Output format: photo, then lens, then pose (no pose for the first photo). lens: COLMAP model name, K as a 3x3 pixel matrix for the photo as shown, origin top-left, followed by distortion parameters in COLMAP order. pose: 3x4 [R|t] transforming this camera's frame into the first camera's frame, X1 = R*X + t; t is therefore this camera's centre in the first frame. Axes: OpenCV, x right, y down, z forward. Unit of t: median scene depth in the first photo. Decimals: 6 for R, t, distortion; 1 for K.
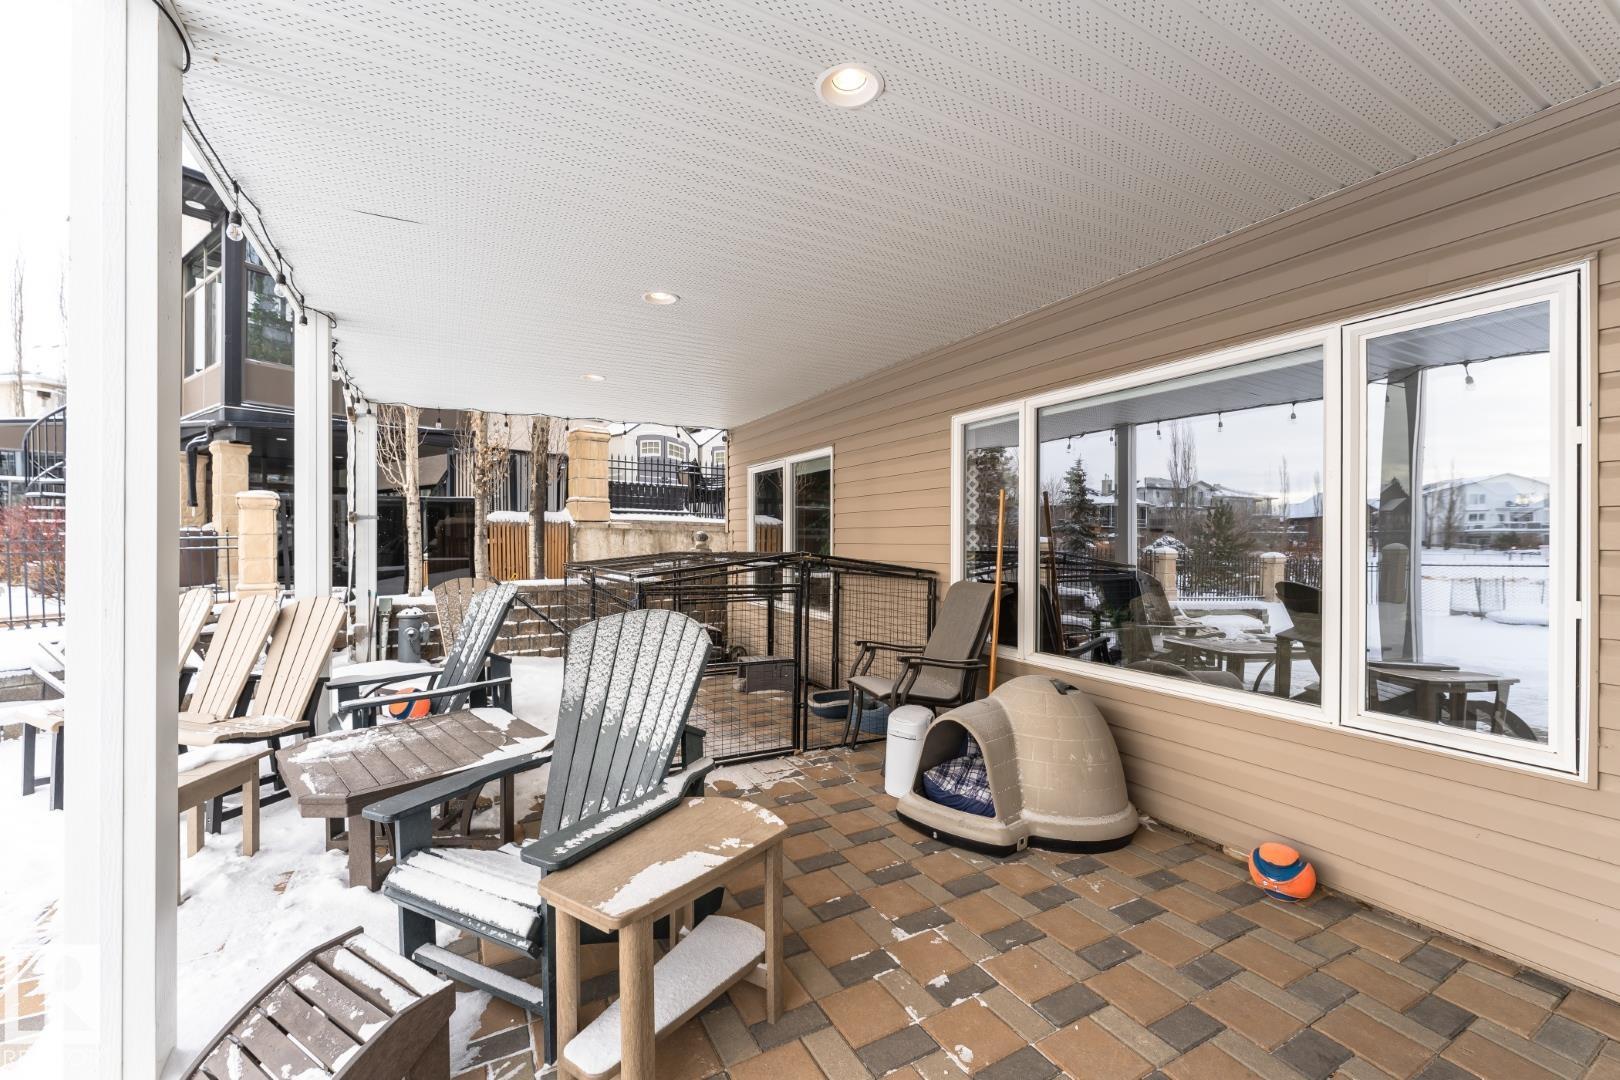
lens RADIAL K [[659.1, 0, 810.0], [0, 659.1, 540.0], [0, 0, 1]] dist [-0.000034, -0.000012]
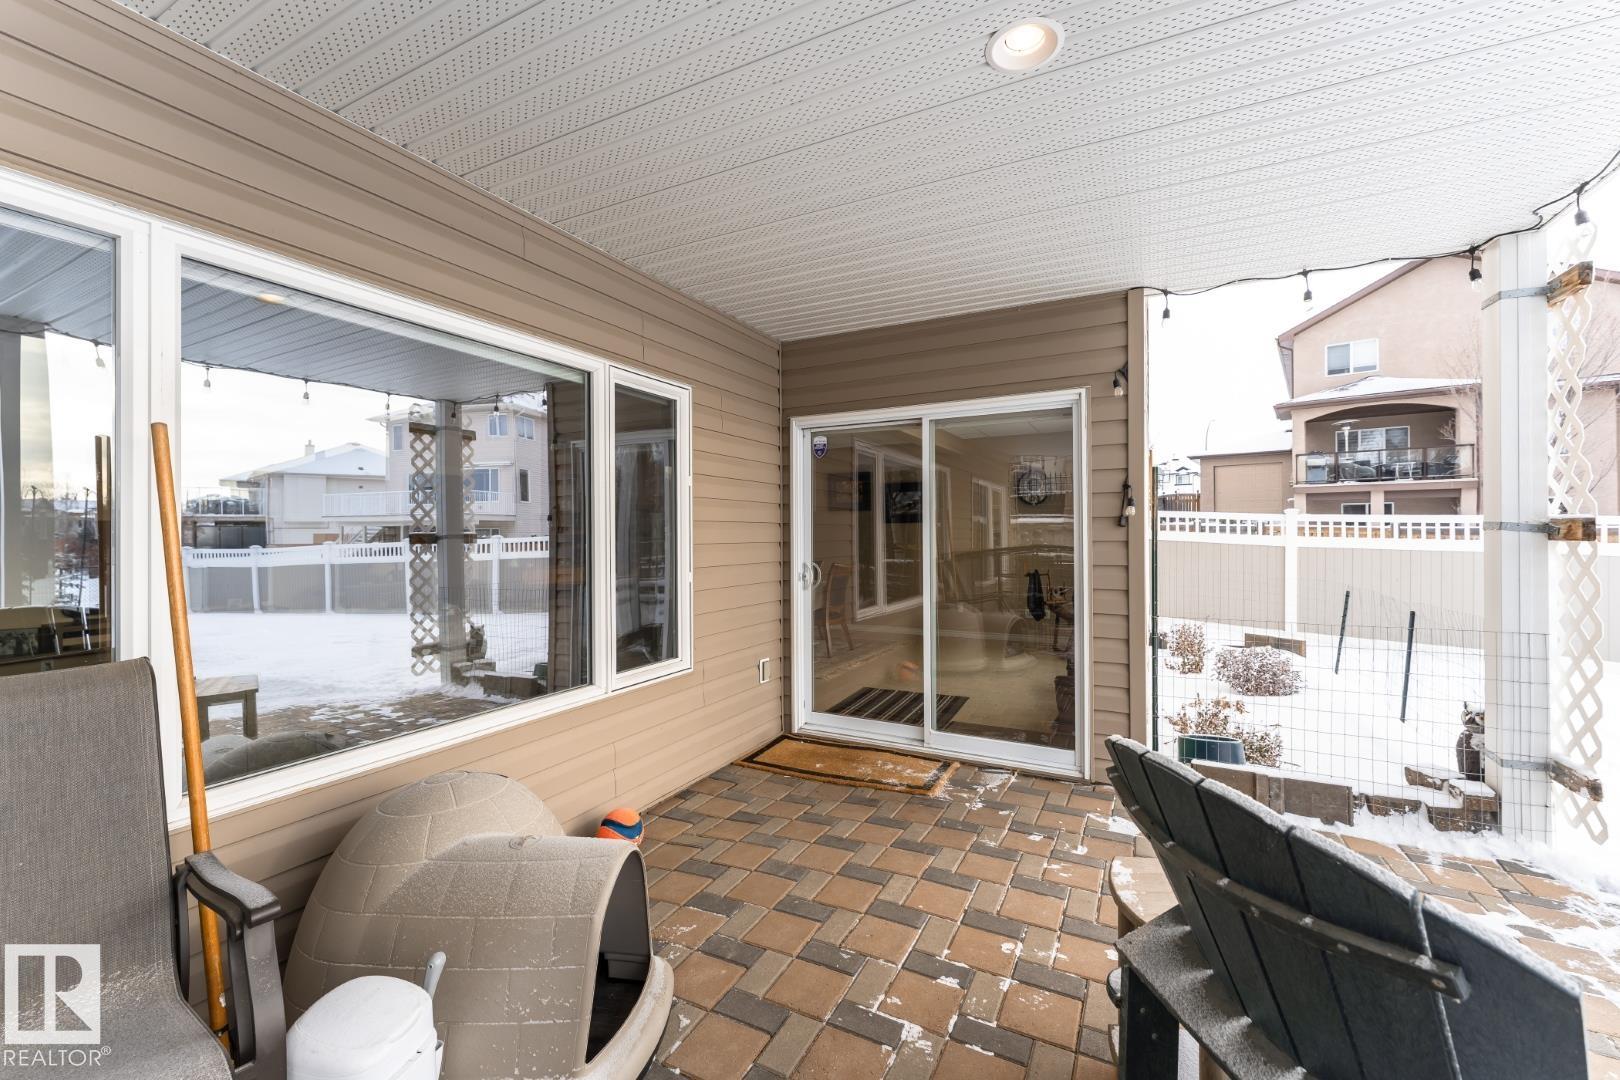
lens RADIAL K [[659.1, 0, 810.0], [0, 659.1, 540.0], [0, 0, 1]] dist [-0.000034, -0.000012]
pose [[-0.559290, -0.003744, 0.828964, -0.483213], [0.005853, 0.999947, 0.008465, -0.005837], [-0.828951, 0.009586, -0.559238, 1.641597]]
